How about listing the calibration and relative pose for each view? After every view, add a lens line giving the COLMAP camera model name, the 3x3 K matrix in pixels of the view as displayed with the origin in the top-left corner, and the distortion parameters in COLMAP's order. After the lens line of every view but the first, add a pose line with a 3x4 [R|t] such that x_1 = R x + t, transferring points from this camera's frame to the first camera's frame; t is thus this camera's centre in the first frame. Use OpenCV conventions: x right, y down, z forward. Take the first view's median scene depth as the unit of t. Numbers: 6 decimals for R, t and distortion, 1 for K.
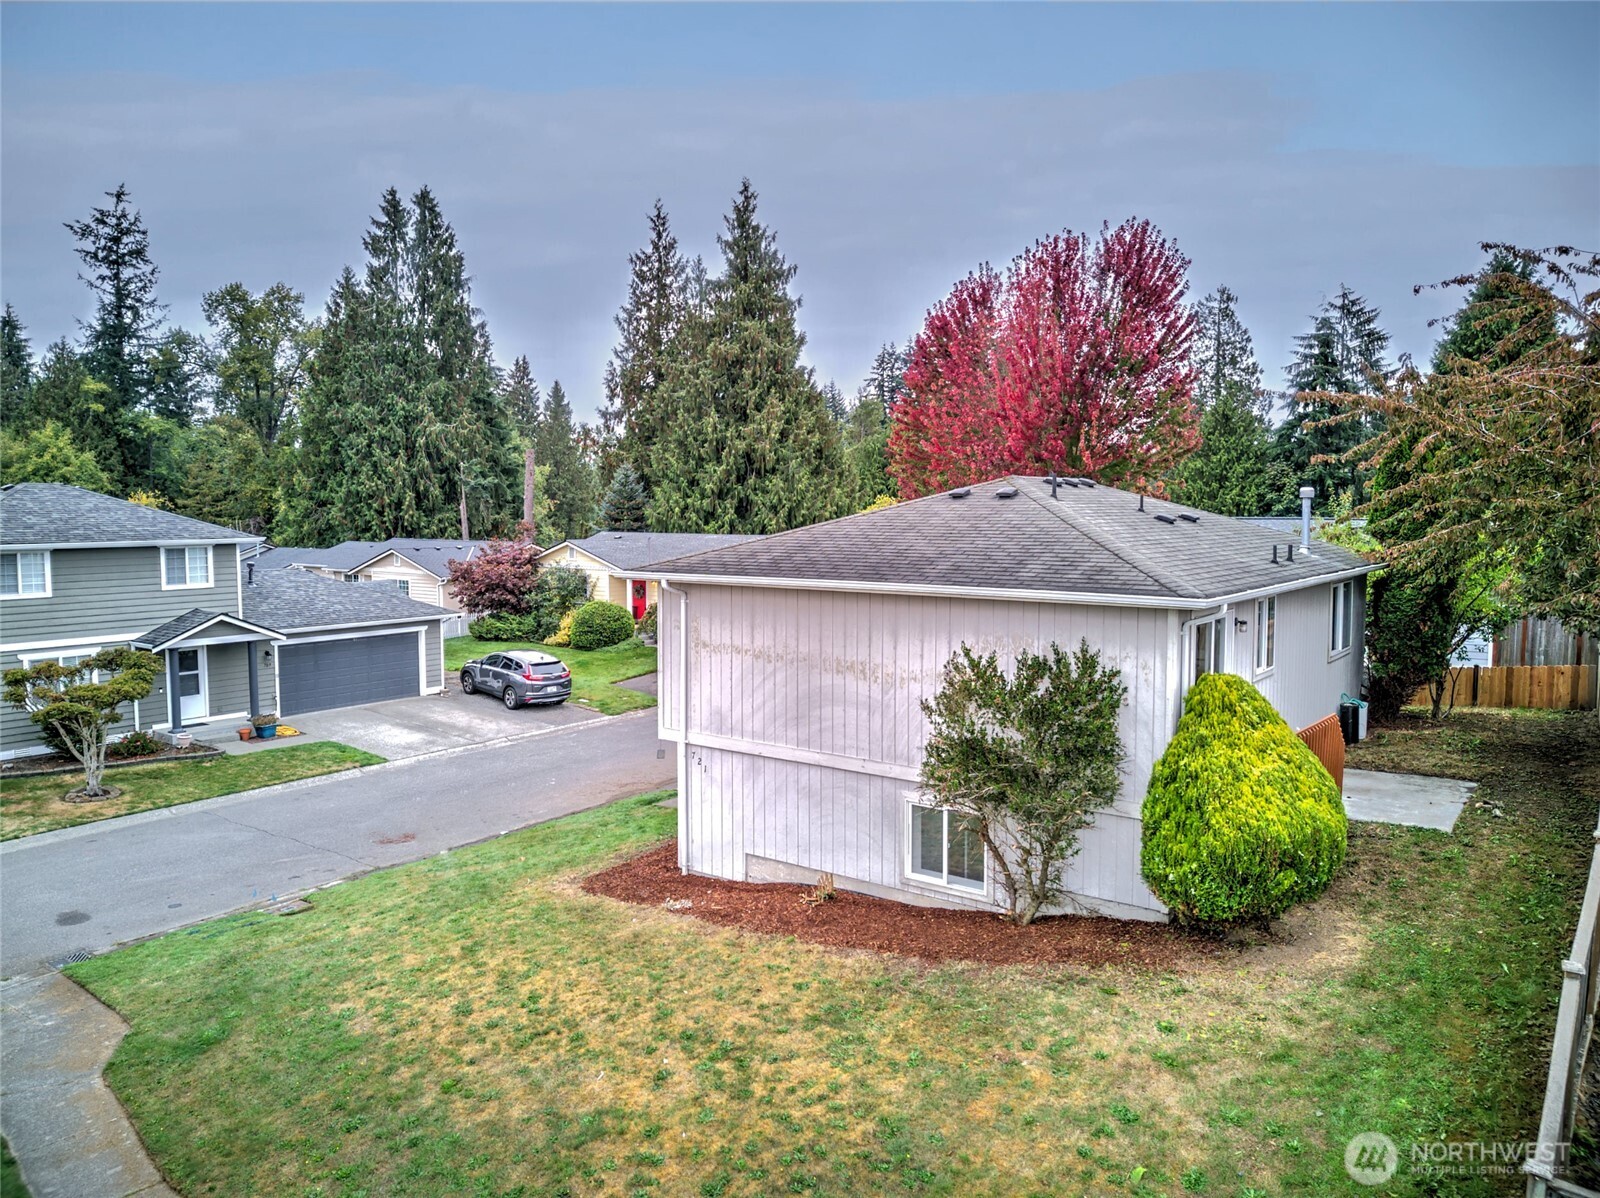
lens RADIAL K [[1153.7, 0, 793.9], [0, 1153.7, 587.7], [0, 0, 1]] dist [0.000560, -0.031508]
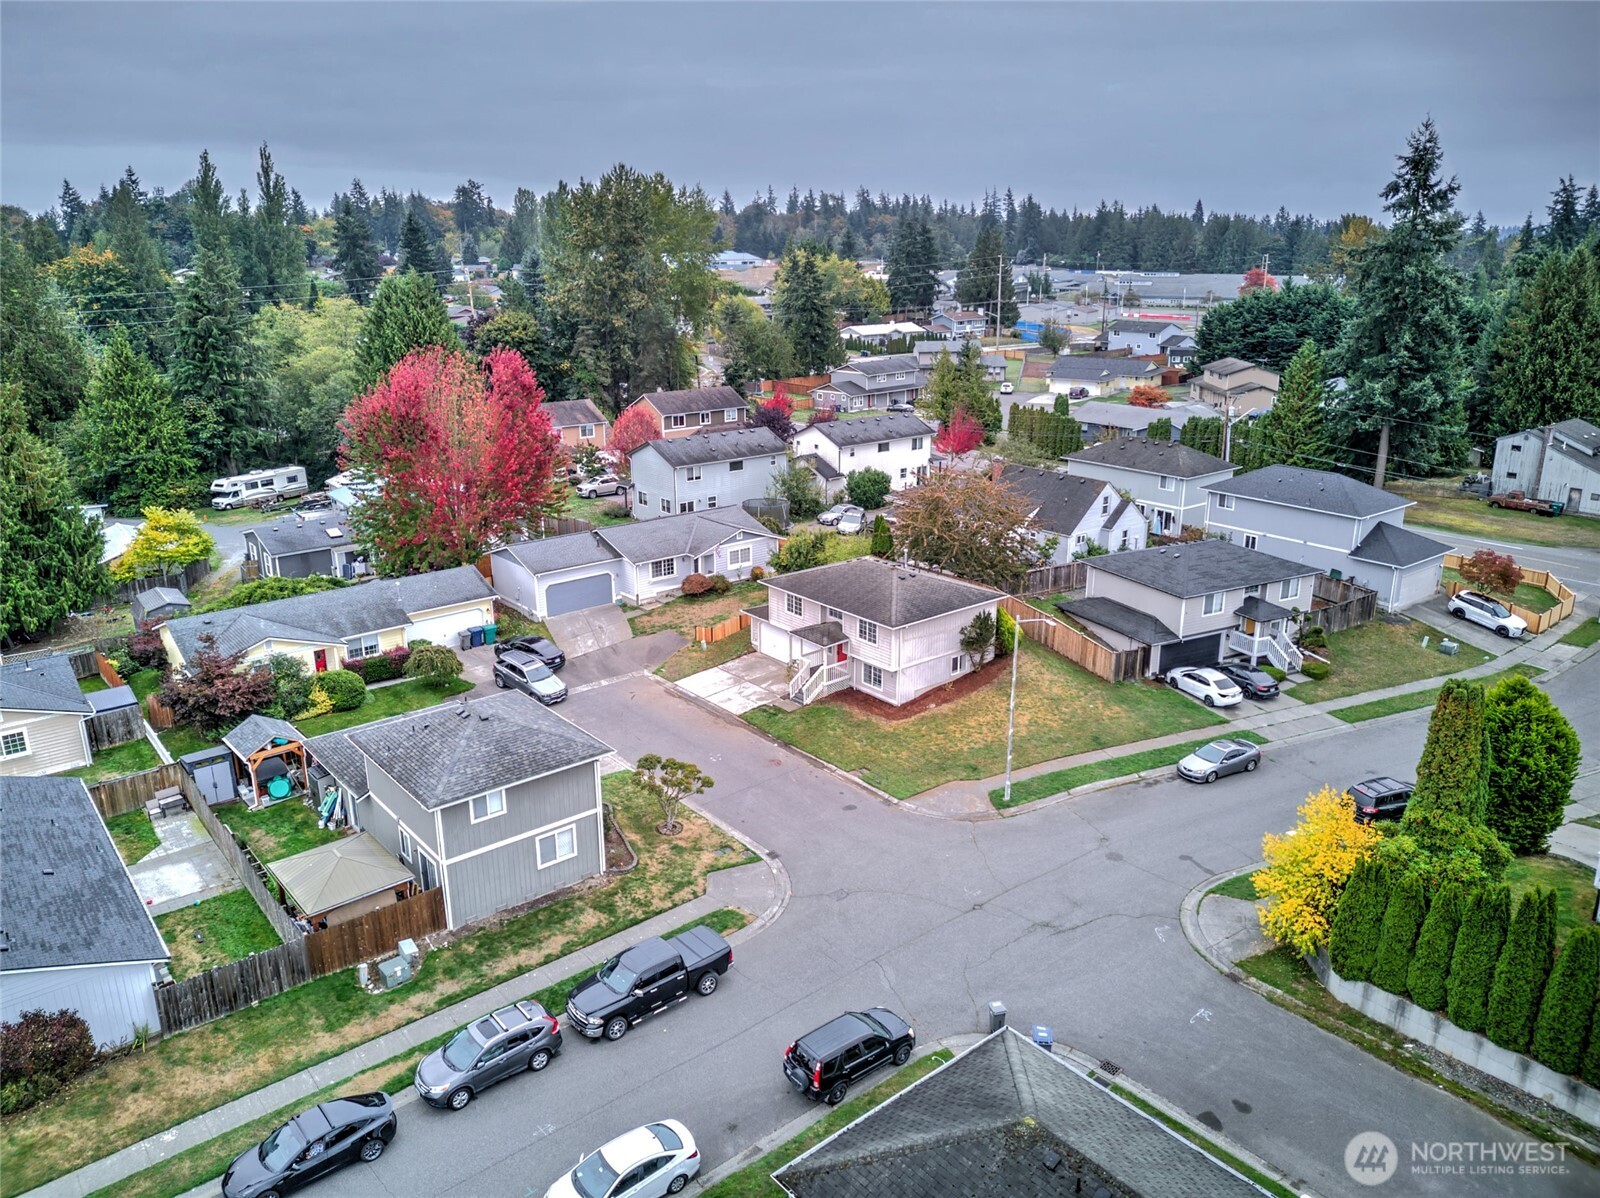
lens RADIAL K [[1145.8, 0, 793.2], [0, 1145.8, 588.5], [0, 0, 1]] dist [0.043363, -0.105934]
pose [[0.239435, -0.281691, 0.929151, -3.789381], [0.073091, 0.959501, 0.272057, -1.215826], [-0.968157, 0.002773, 0.250327, 0.515204]]
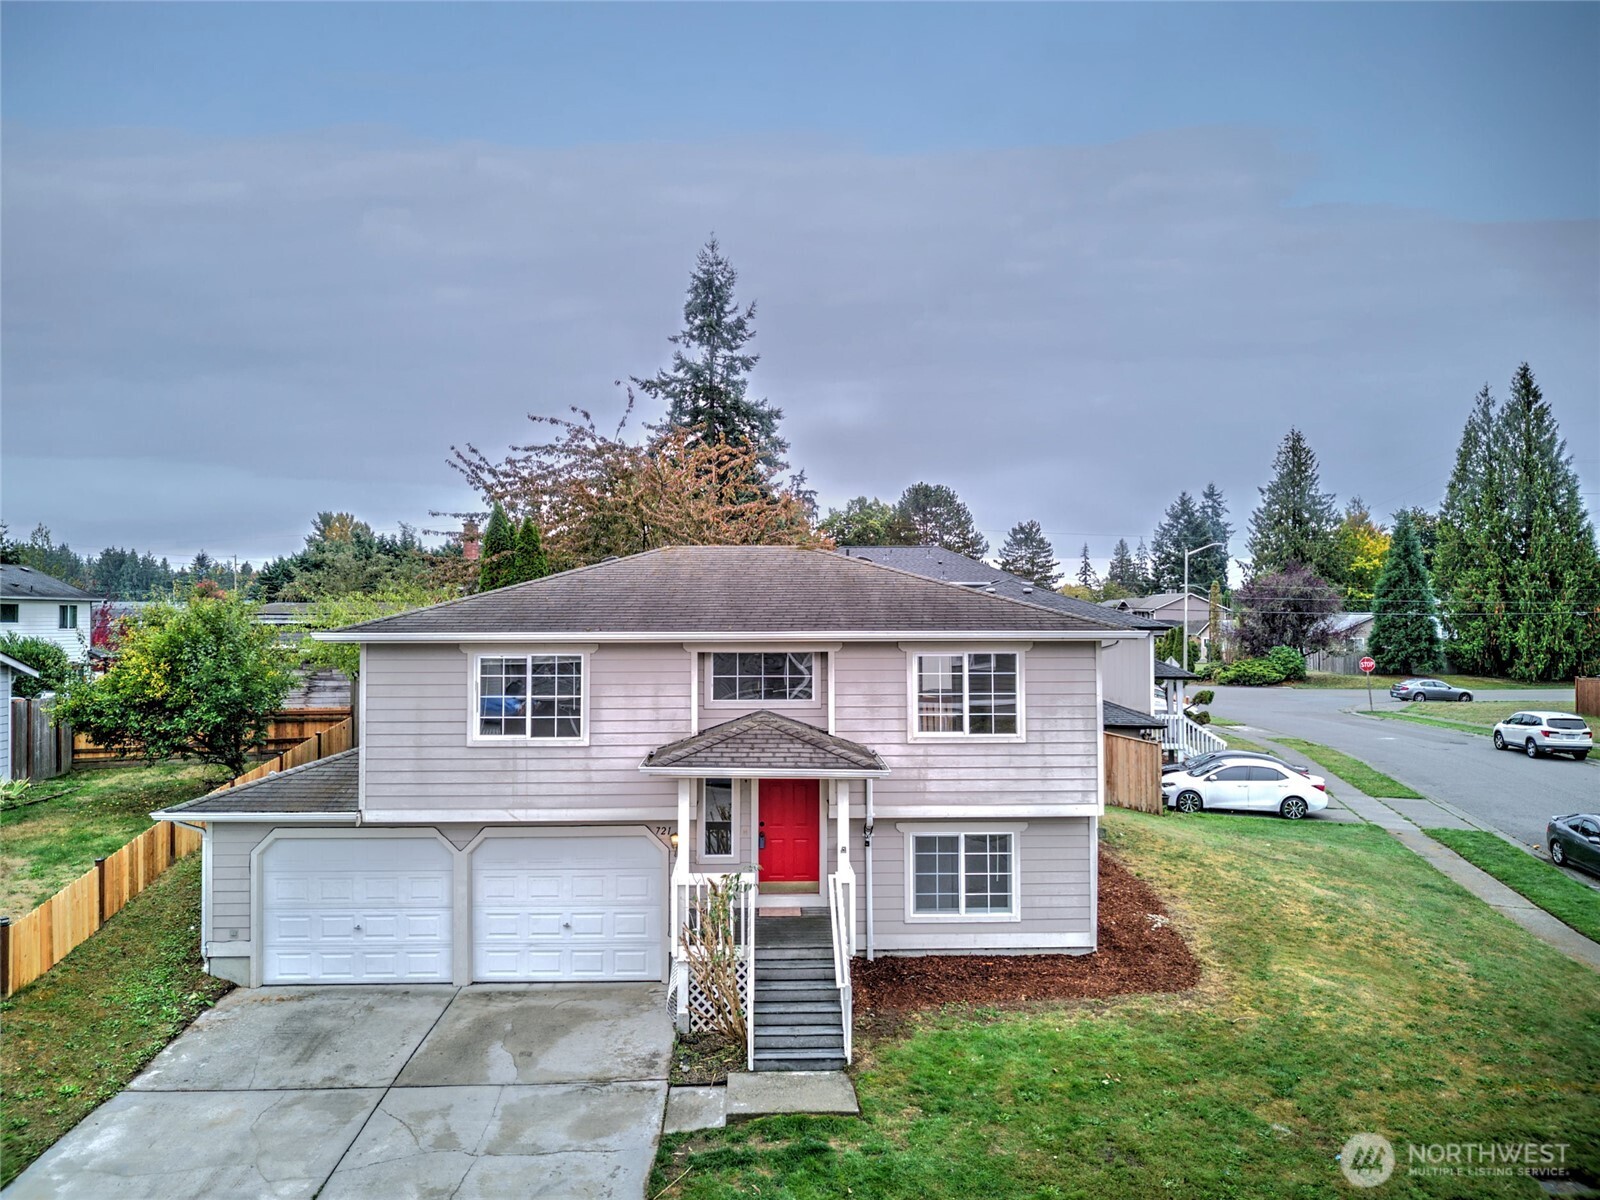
lens RADIAL K [[1153.7, 0, 793.9], [0, 1153.7, 588.7], [0, 0, 1]] dist [0.000560, -0.031508]
pose [[-0.629535, 0.020249, 0.776708, -0.794071], [0.056812, 0.998184, 0.020024, -0.095761], [-0.774892, 0.056732, -0.629542, 2.057786]]
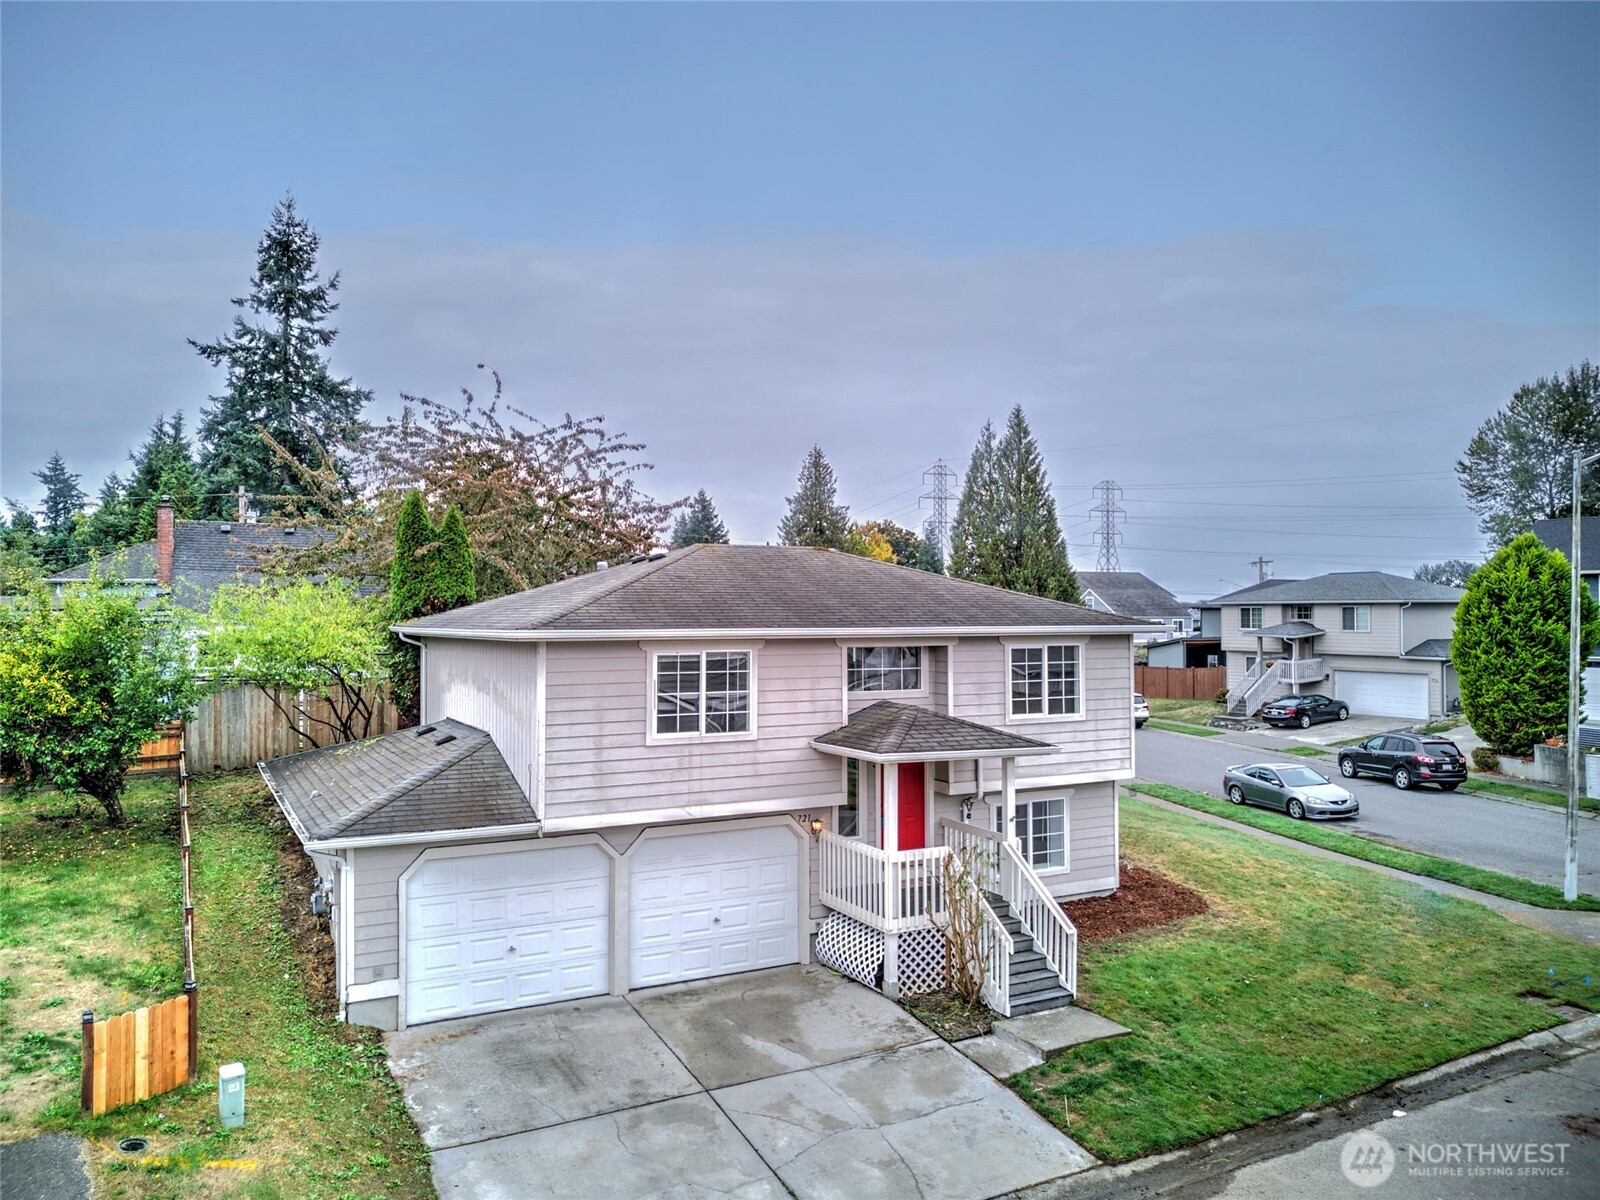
lens RADIAL K [[1153.7, 0, 793.9], [0, 1153.7, 588.7], [0, 0, 1]] dist [0.000560, -0.031508]
pose [[-0.907719, 0.009534, 0.419471, -0.337125], [0.029956, 0.998663, 0.042126, -0.126826], [-0.418508, 0.050805, -0.906791, 2.502280]]
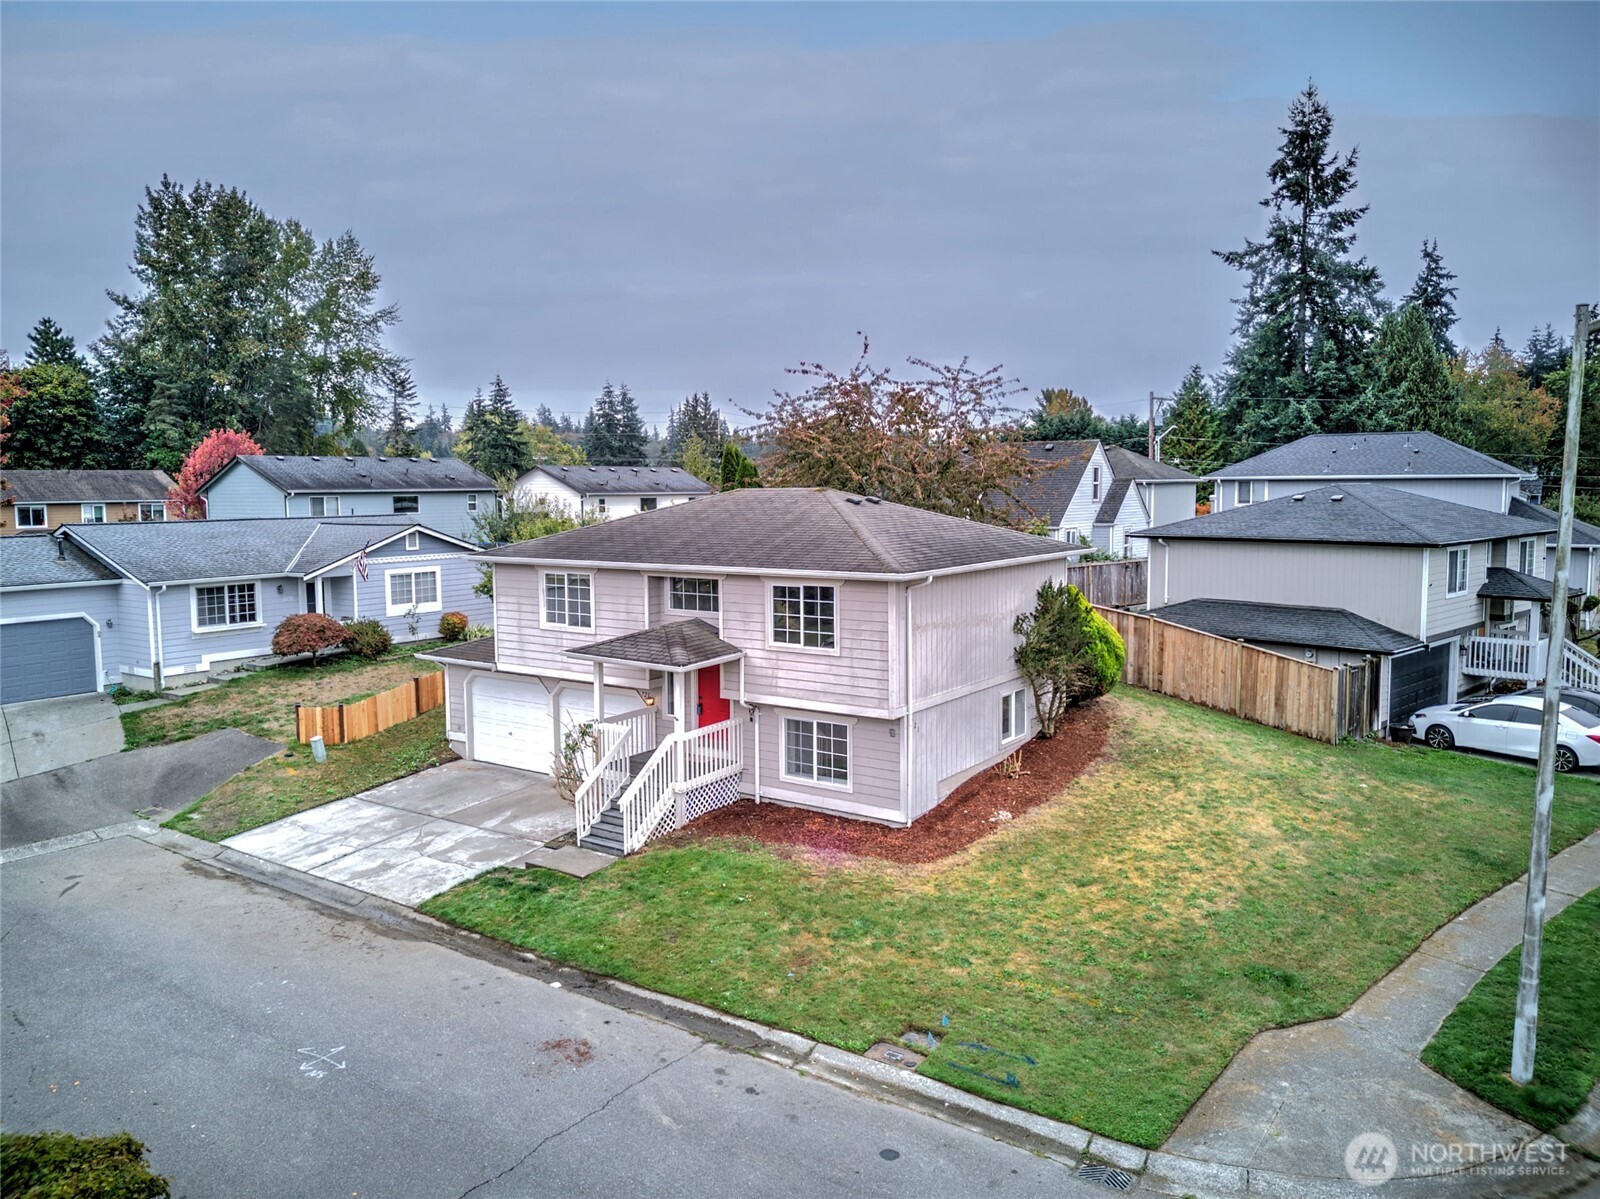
lens RADIAL K [[1145.8, 0, 793.2], [0, 1145.8, 589.0], [0, 0, 1]] dist [0.043363, -0.105934]
pose [[-0.032234, -0.089619, 0.995454, -1.442470], [0.078600, 0.992660, 0.091912, -0.128446], [-0.996385, 0.081205, -0.024953, 1.306944]]
